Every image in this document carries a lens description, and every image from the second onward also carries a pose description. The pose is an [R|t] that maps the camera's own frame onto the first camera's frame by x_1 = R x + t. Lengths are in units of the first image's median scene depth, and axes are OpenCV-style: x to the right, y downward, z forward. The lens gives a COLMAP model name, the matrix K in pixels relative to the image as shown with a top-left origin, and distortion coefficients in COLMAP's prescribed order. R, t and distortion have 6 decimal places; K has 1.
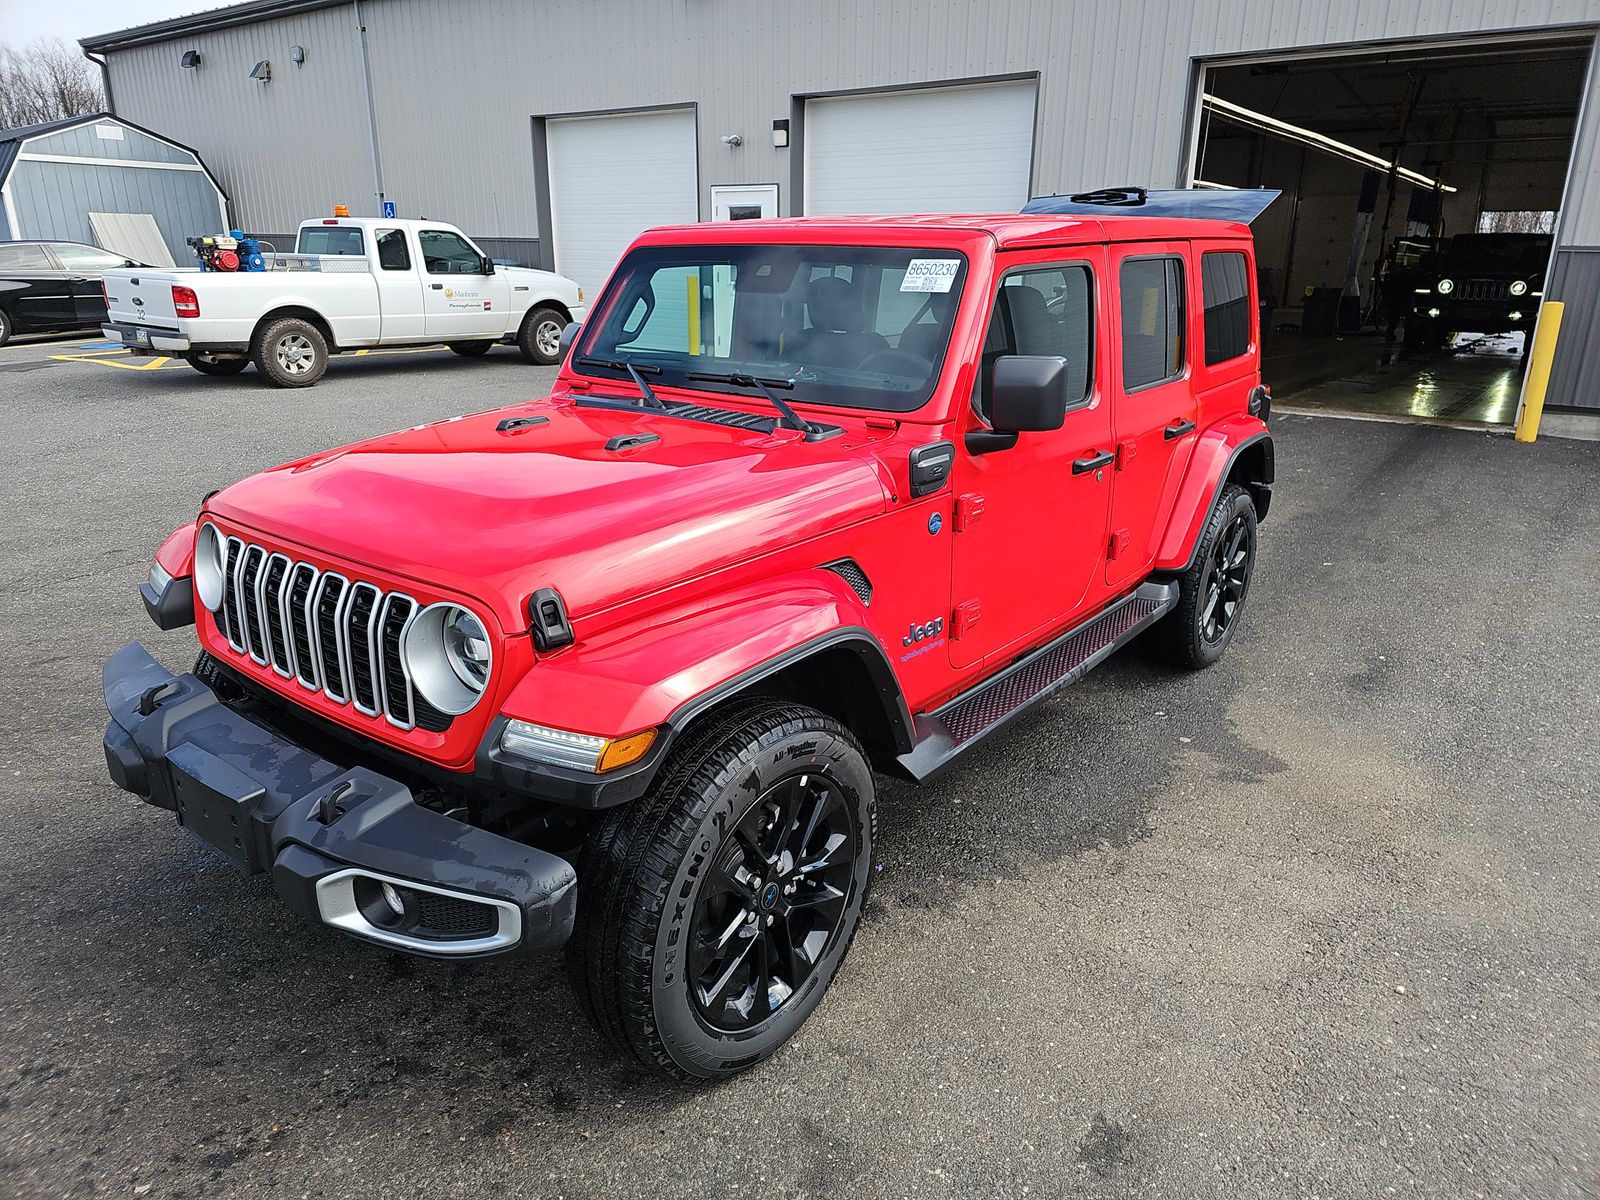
lens RADIAL K [[1060.8, 0, 797.8], [0, 1060.8, 575.7], [0, 0, 1]] dist [-0.000479, -0.001266]
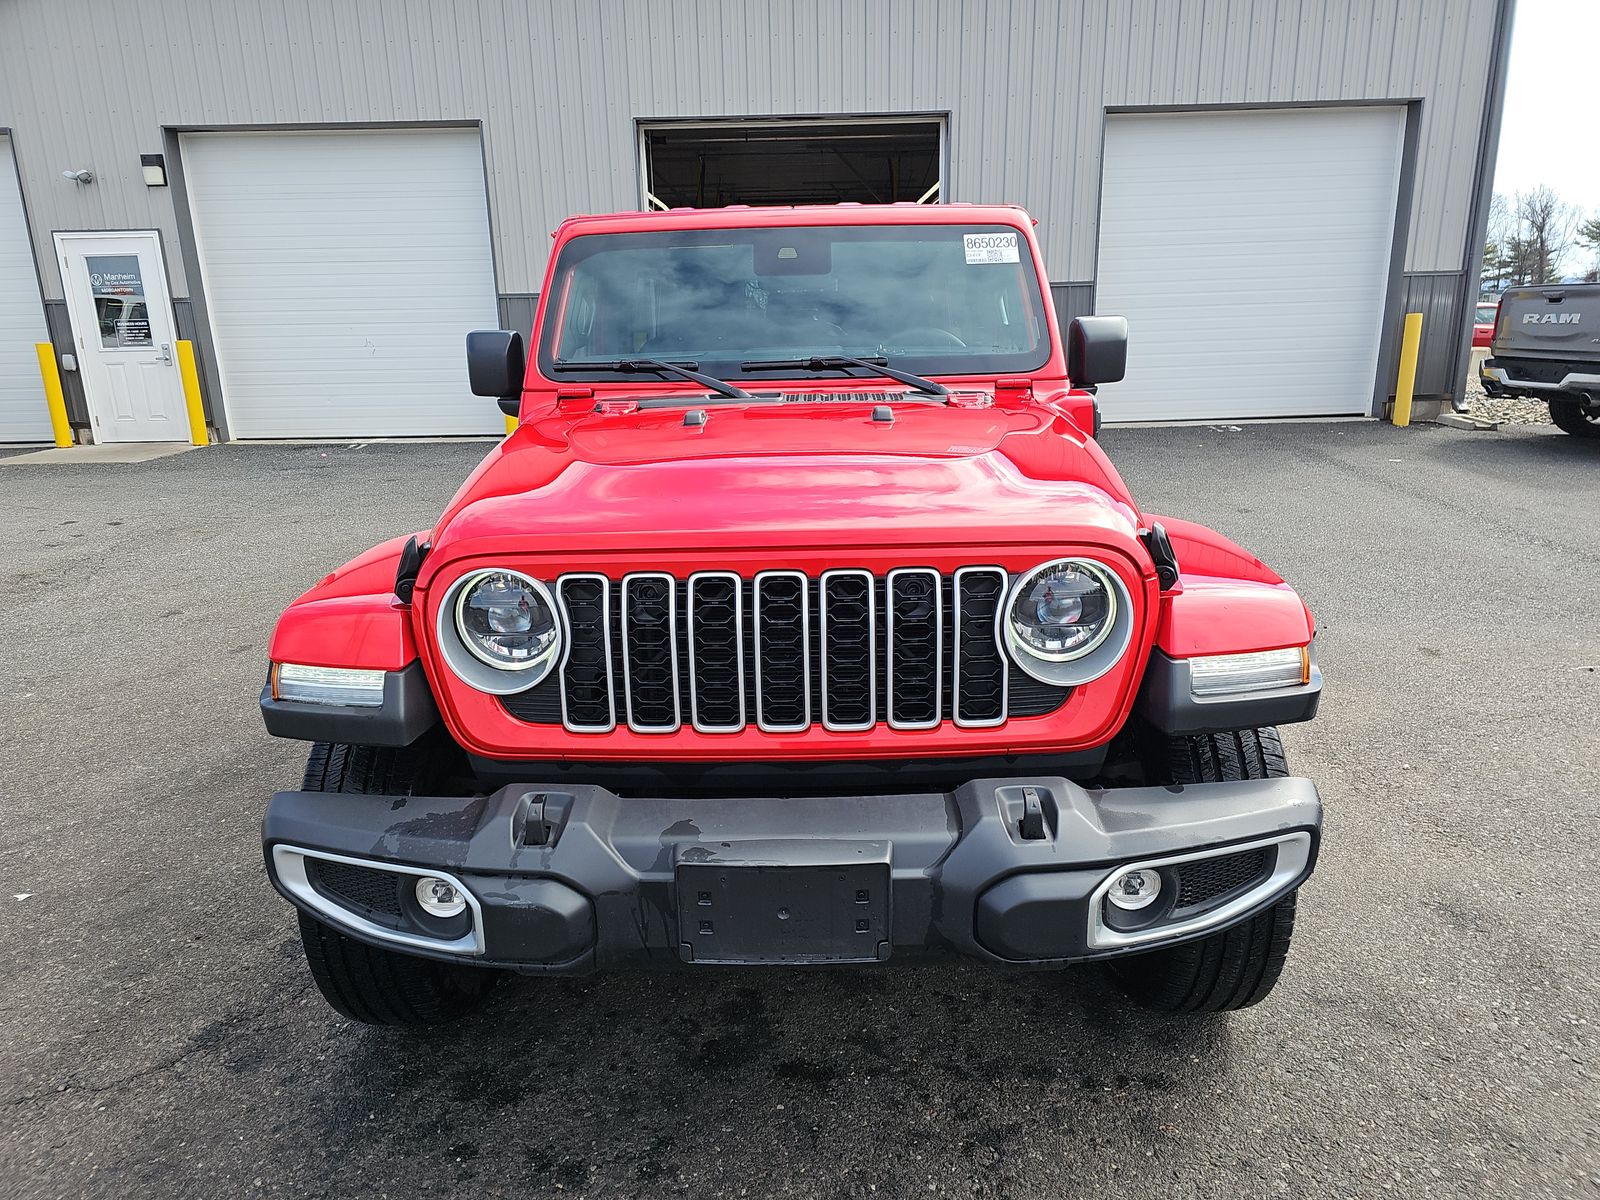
lens RADIAL K [[1039.0, 0, 803.9], [0, 1039.0, 591.2], [0, 0, 1]] dist [0.057745, -0.051787]
pose [[0.806644, -0.173533, 0.564988, -0.159340], [0.198453, 0.979951, 0.017652, -0.001206], [-0.556724, 0.097885, 0.824910, 0.063215]]
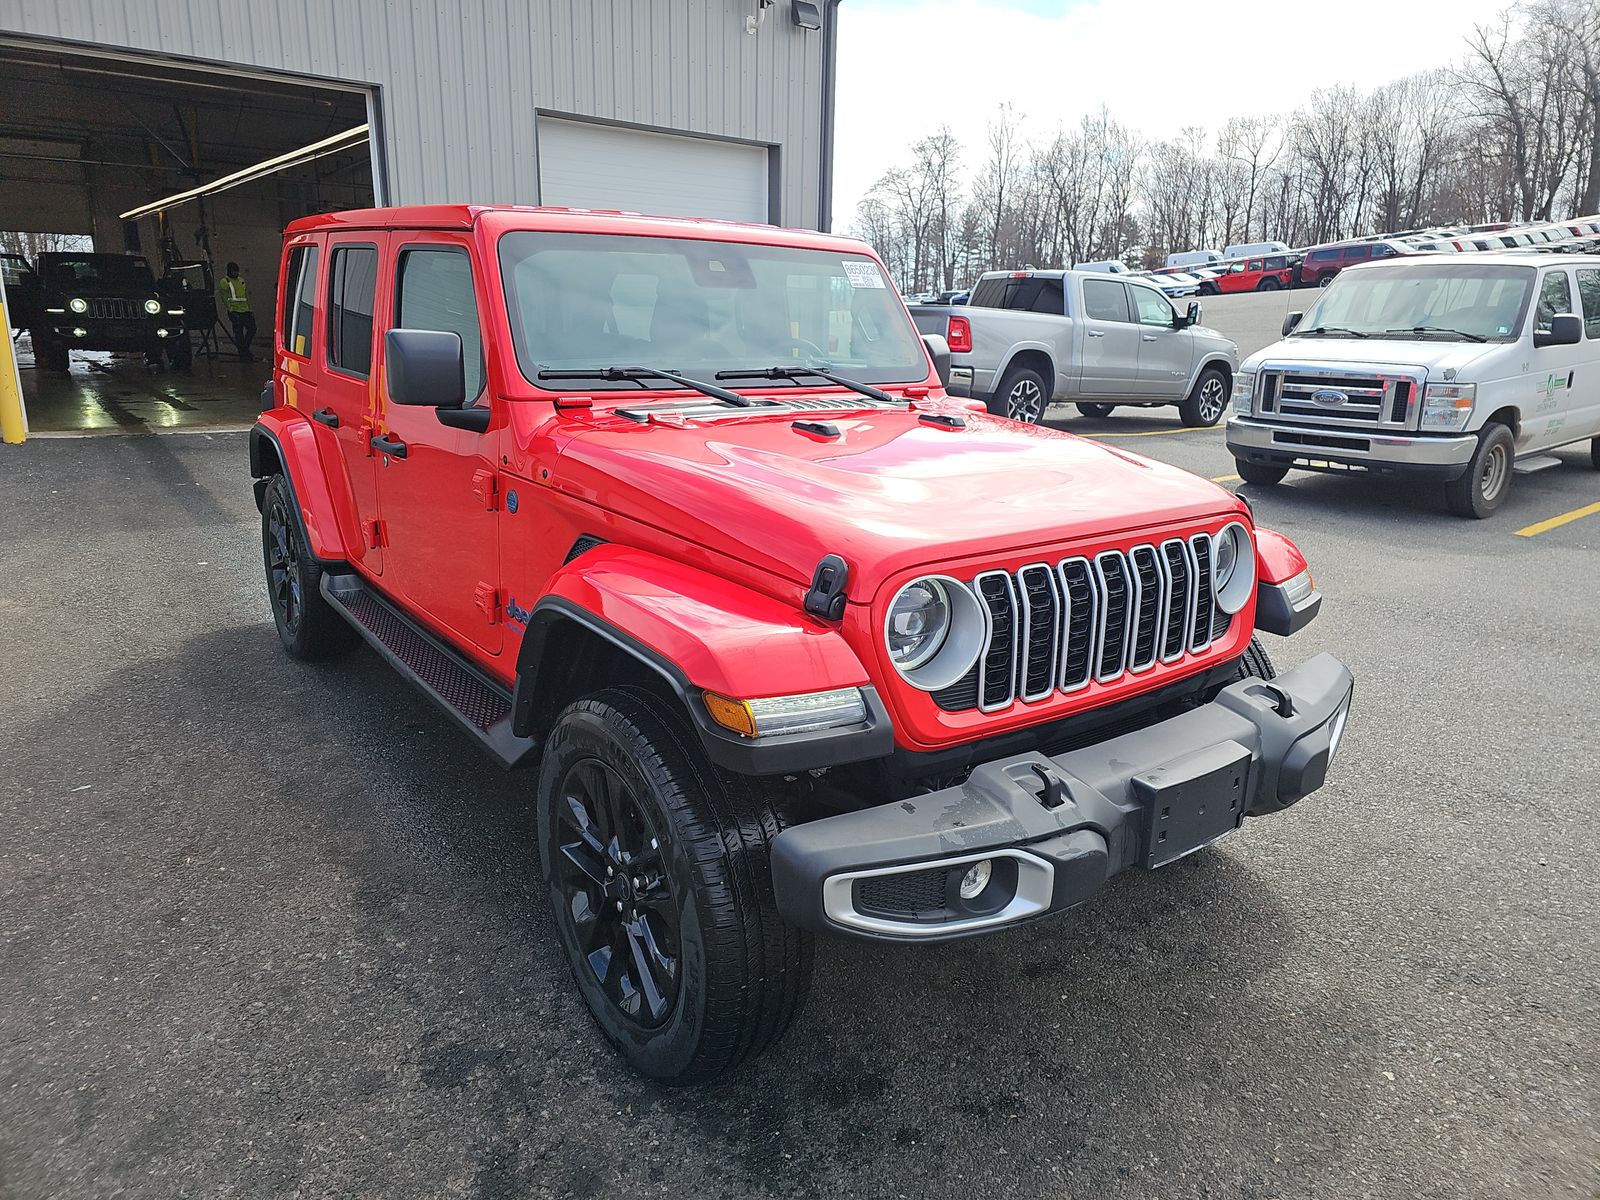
lens RADIAL K [[1039.0, 0, 803.9], [0, 1039.0, 591.2], [0, 0, 1]] dist [0.057745, -0.051787]
pose [[0.278824, -0.251316, 0.926875, -0.273825], [0.257922, 0.949287, 0.179804, -0.045613], [-0.925058, 0.188928, 0.329504, 0.187181]]
